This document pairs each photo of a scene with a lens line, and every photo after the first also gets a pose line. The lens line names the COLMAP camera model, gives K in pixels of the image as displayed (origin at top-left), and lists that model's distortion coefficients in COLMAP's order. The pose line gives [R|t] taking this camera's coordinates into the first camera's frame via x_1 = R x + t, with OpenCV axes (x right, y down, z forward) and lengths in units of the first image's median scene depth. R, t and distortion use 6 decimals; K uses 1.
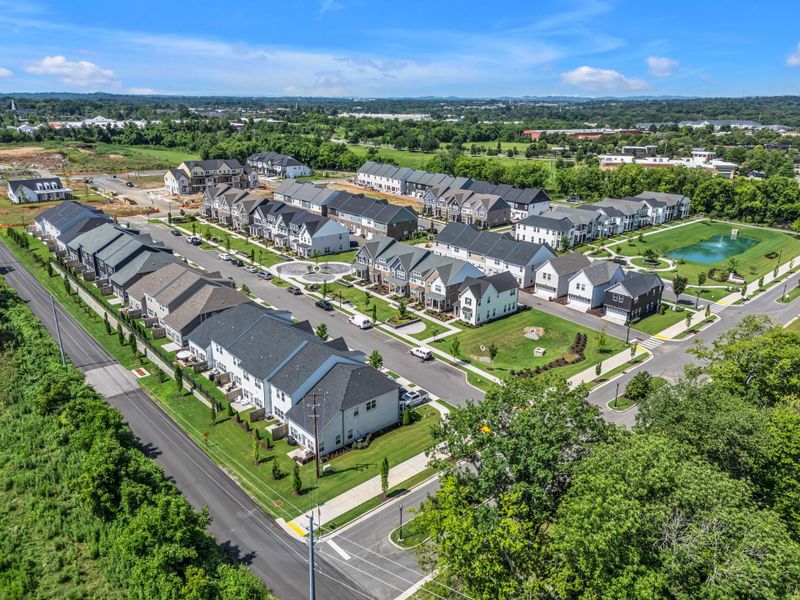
lens RADIAL K [[589.9, 0, 400.0], [0, 589.9, 300.0], [0, 0, 1]] dist [0.079052, -0.083788]
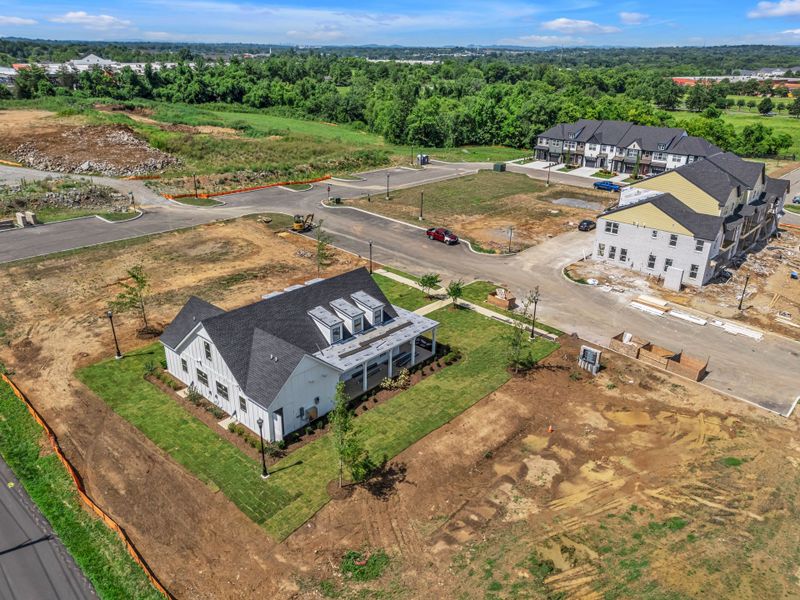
lens RADIAL K [[589.9, 0, 400.0], [0, 589.9, 300.0], [0, 0, 1]] dist [0.079052, -0.083788]
pose [[0.995424, -0.032039, 0.090022, -0.467445], [0.025326, 0.996881, 0.074752, -0.168809], [-0.092136, -0.072130, 0.993131, 0.619281]]
